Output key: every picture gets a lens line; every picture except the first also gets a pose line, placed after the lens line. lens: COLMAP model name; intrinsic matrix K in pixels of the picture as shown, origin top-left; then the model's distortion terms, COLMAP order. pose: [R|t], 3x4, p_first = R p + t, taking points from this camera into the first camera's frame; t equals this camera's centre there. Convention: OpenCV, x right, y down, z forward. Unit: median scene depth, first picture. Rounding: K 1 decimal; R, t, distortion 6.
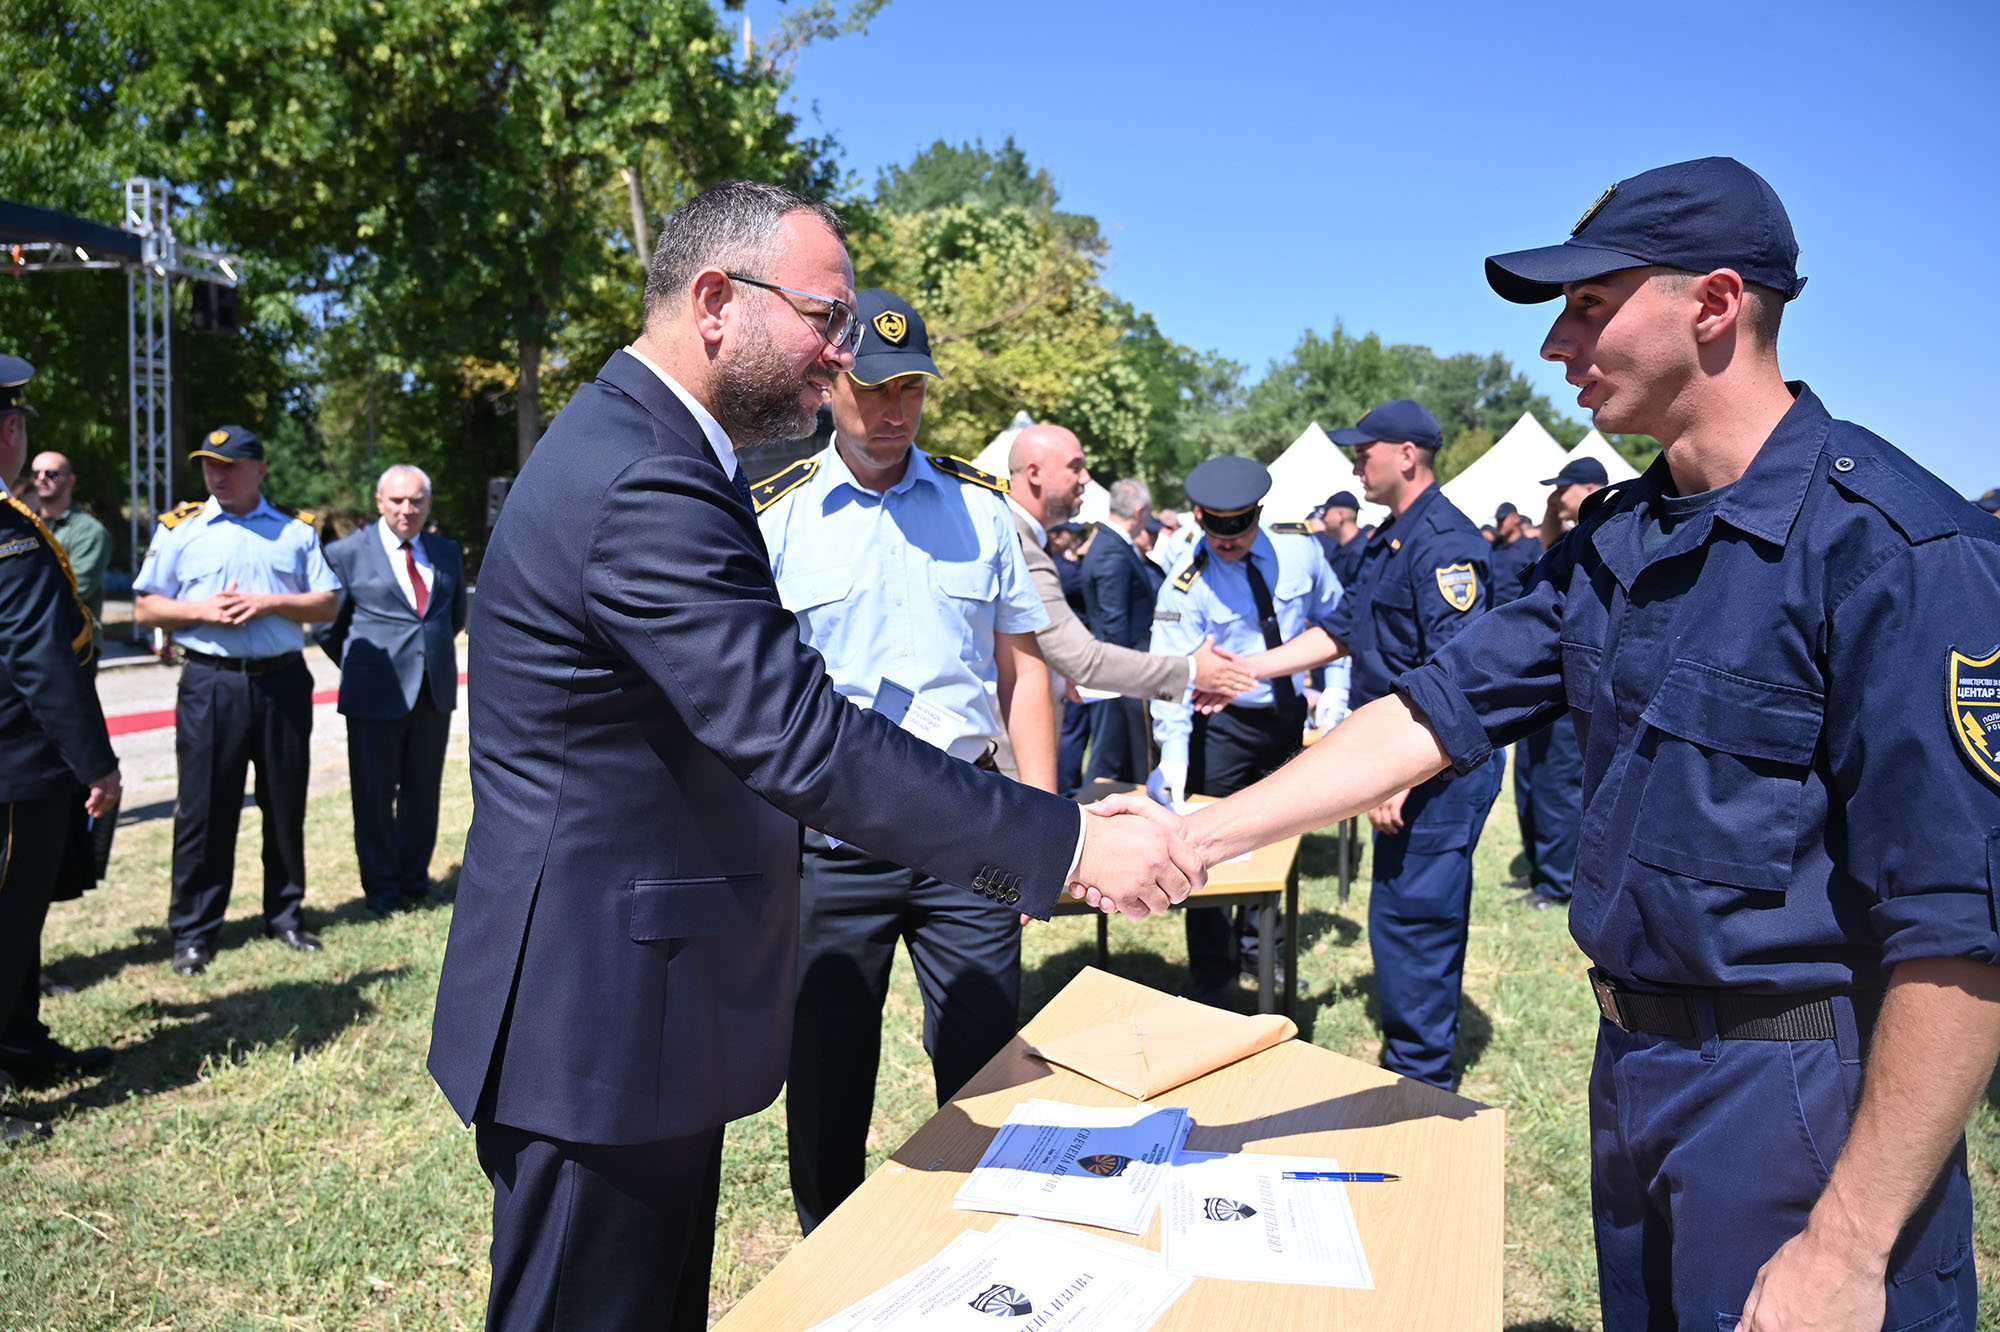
lens RADIAL K [[1358.6, 0, 997.0], [0, 1358.6, 662.5], [0, 0, 1]] dist [-0.003444, -0.000305]
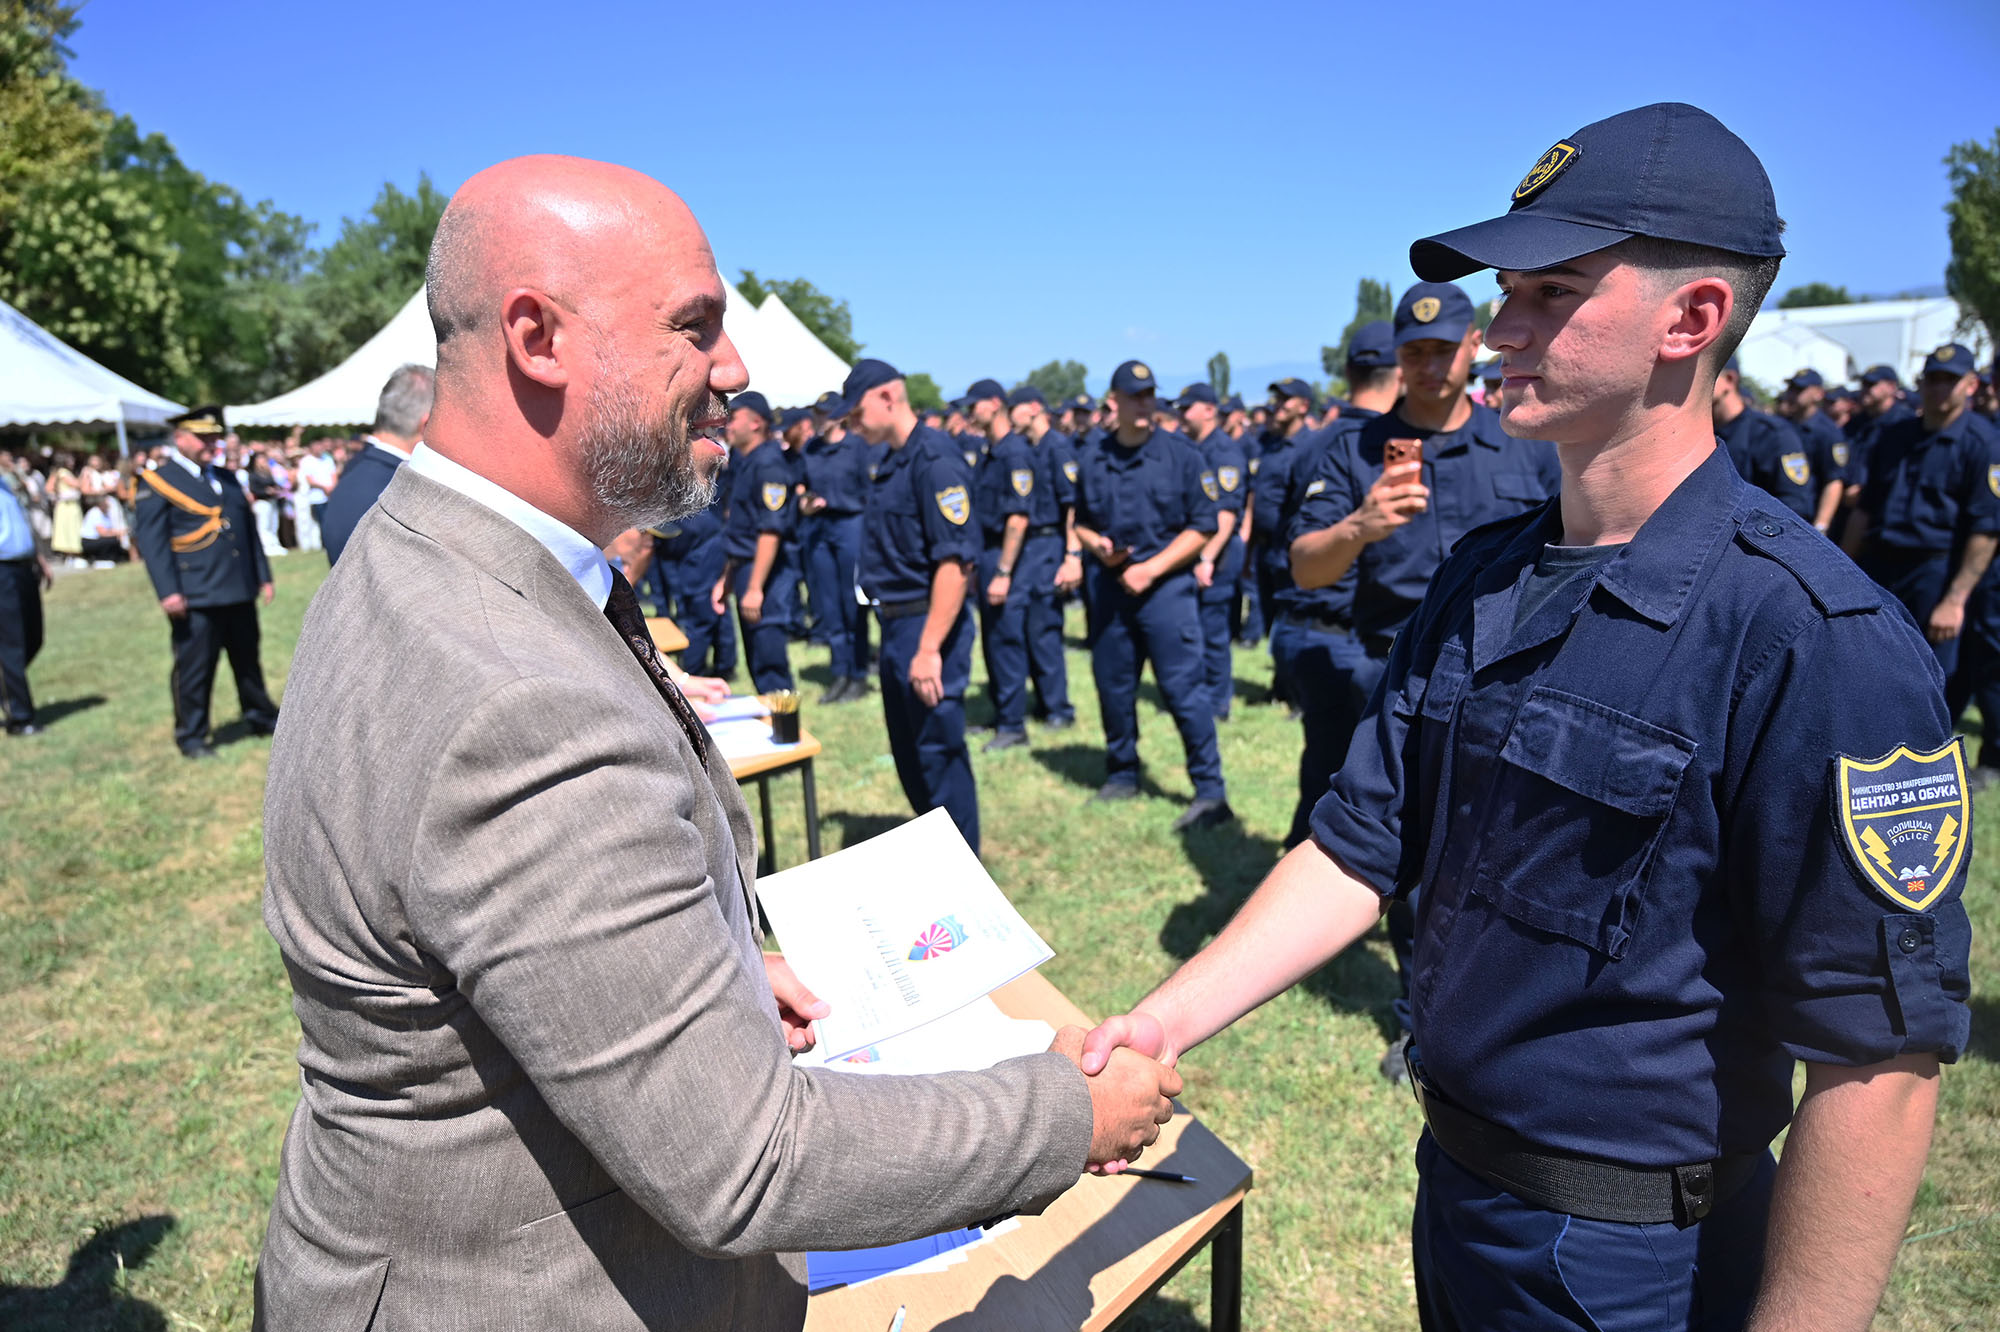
lens RADIAL K [[1353.5, 0, 991.4], [0, 1353.5, 658.6], [0, 0, 1]] dist [0.001125, 0.005783]
pose [[0.809701, -0.132551, 0.571677, 0.025531], [0.087438, 0.990533, 0.105825, -0.018226], [-0.580292, -0.035700, 0.813626, 0.180360]]
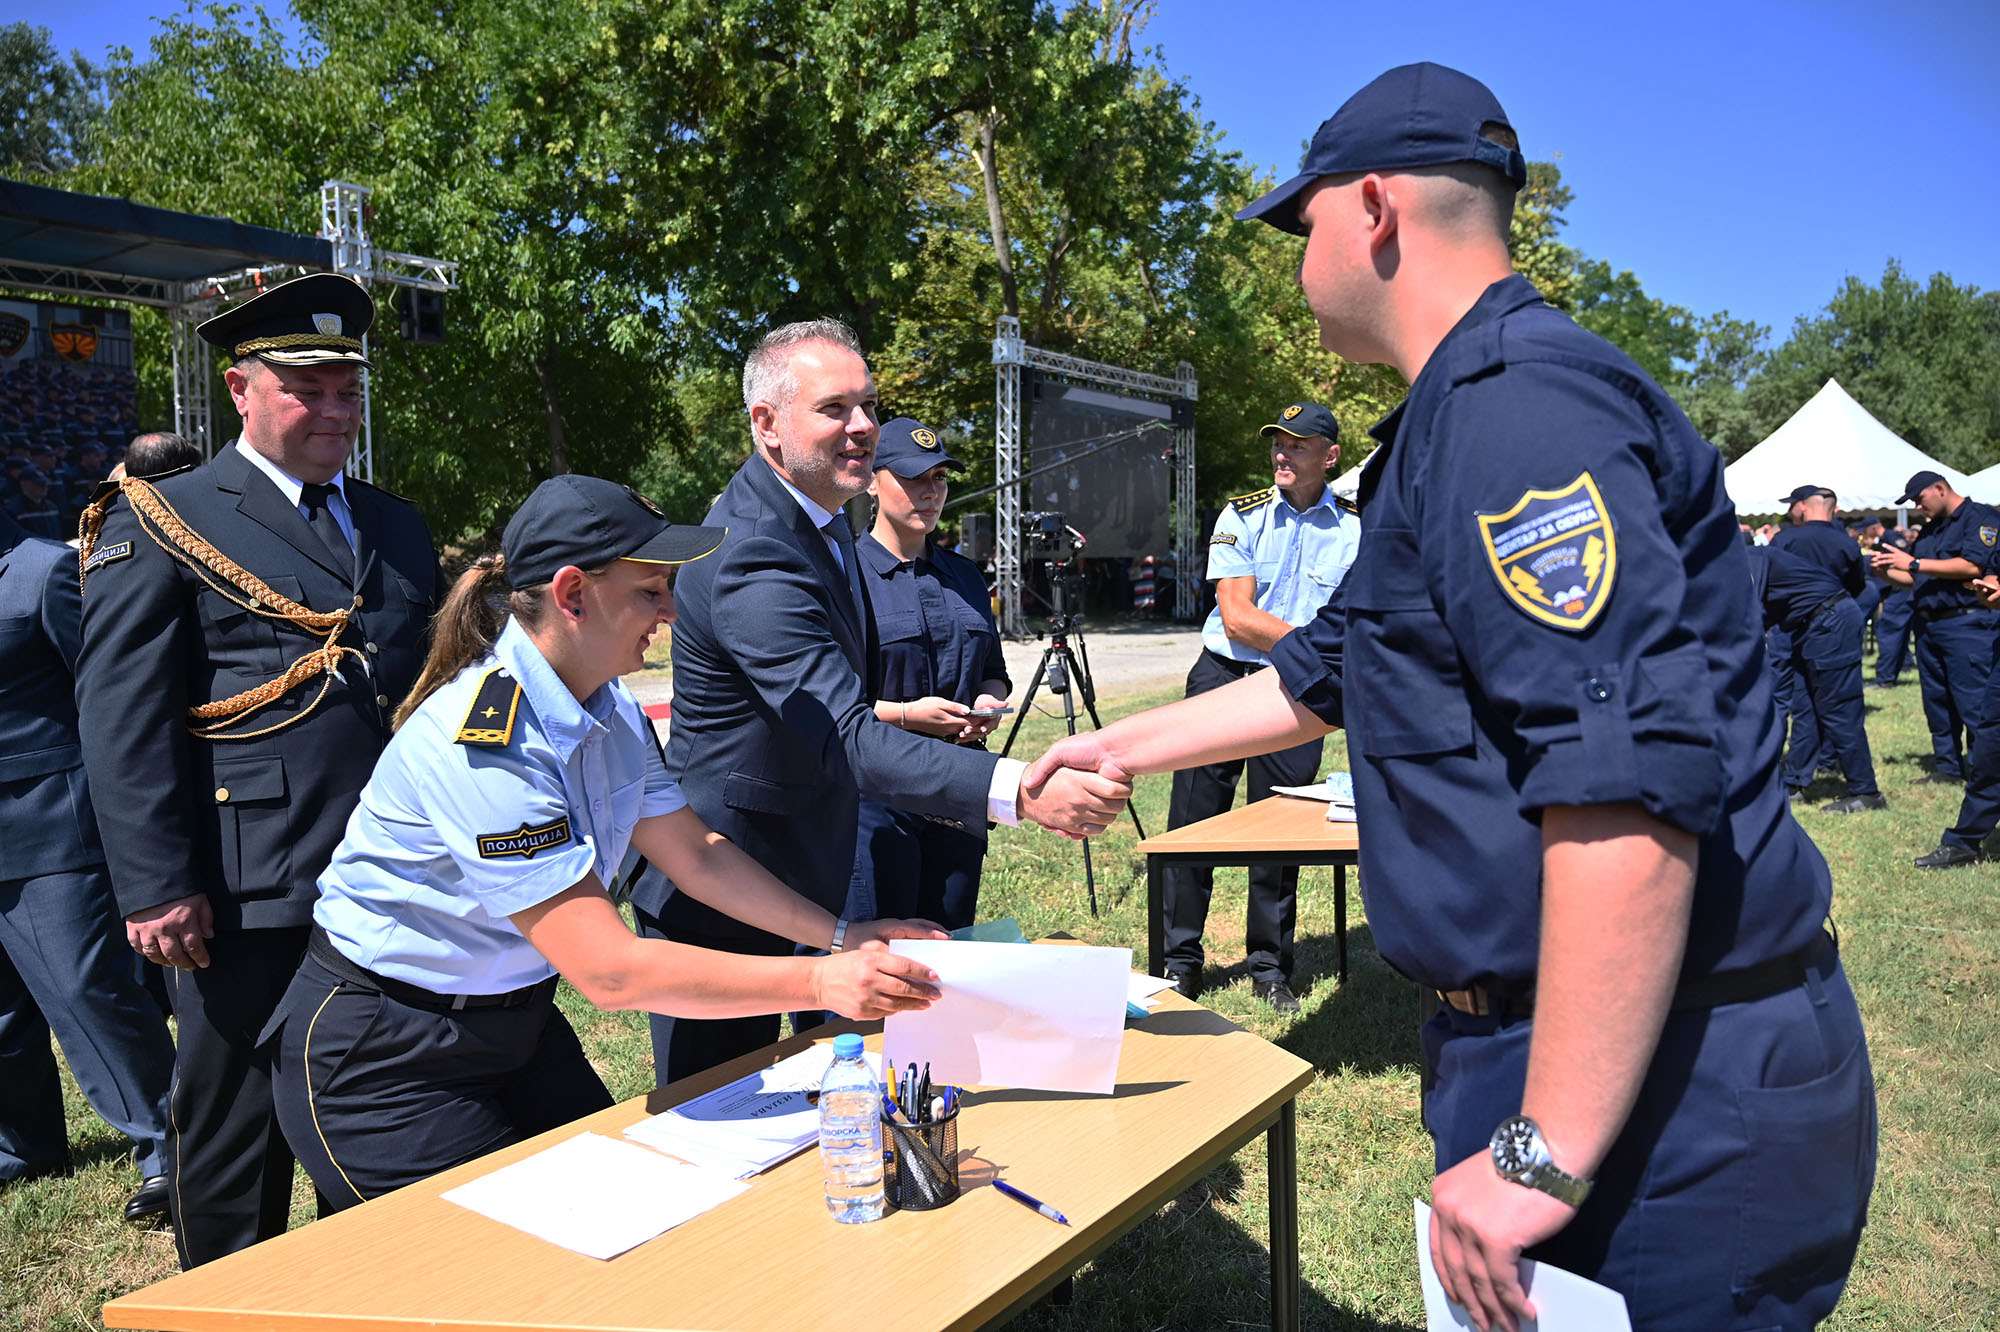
lens RADIAL K [[1347.1, 0, 1002.4], [0, 1347.1, 668.8], [0, 0, 1]] dist [0.000926, -0.000227]
pose [[0.941089, 0.000671, -0.338159, 0.039295], [-0.001186, 0.999998, -0.001318, -0.005700], [0.338158, 0.001642, 0.941088, 0.088499]]
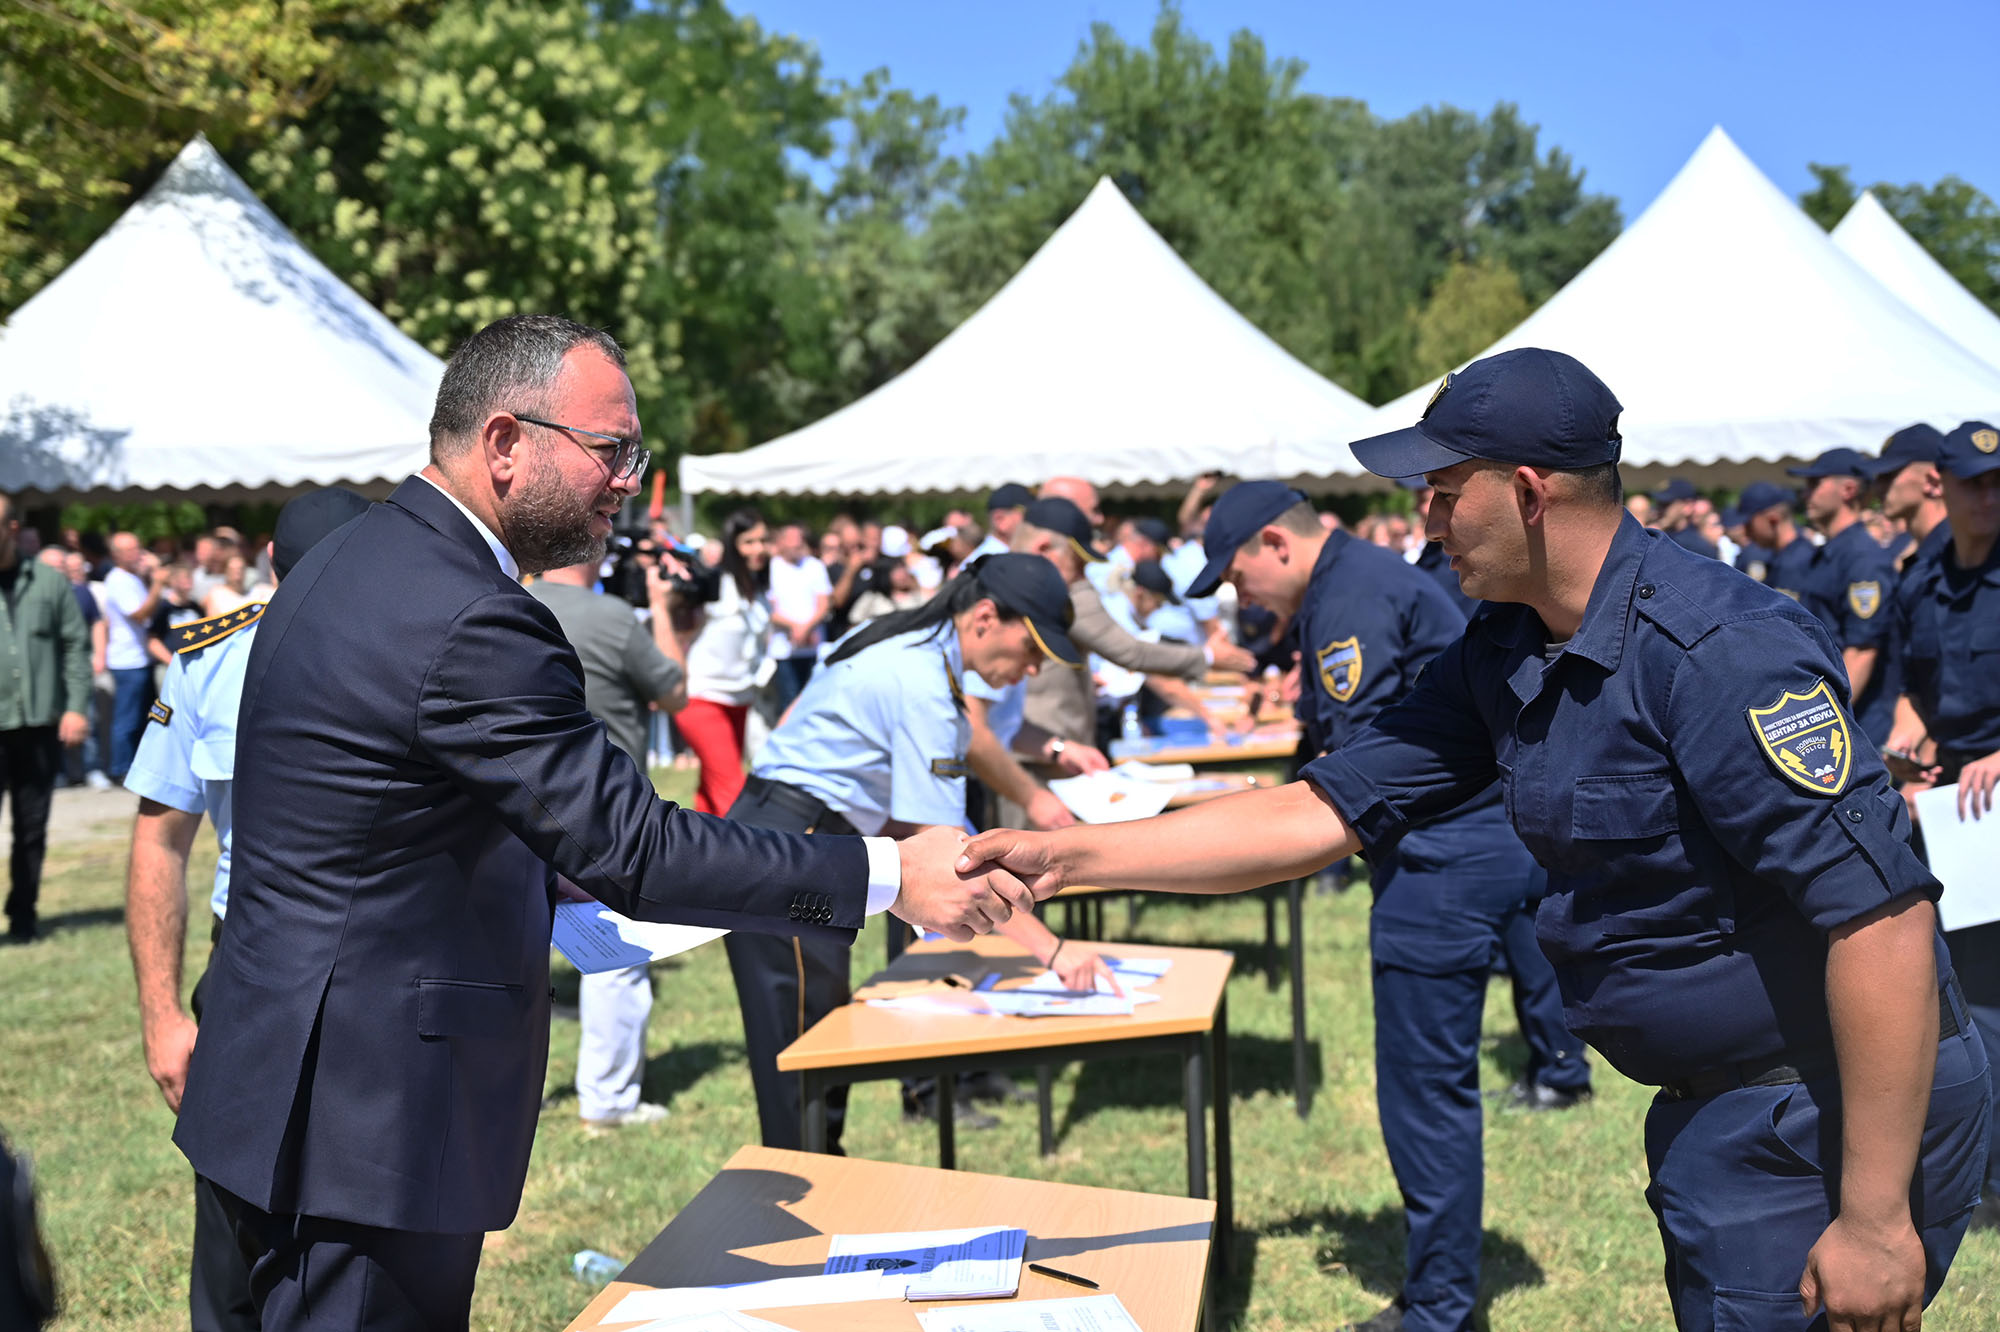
lens RADIAL K [[2944.8, 0, 1000.0], [0, 2944.8, 666.0], [0, 0, 1]] dist [0.006042, 0.134290]
pose [[0.983342, -0.036745, 0.178014, 0.059727], [0.044576, 0.998197, -0.040191, -0.021605], [-0.176217, 0.047456, 0.983207, 0.237825]]
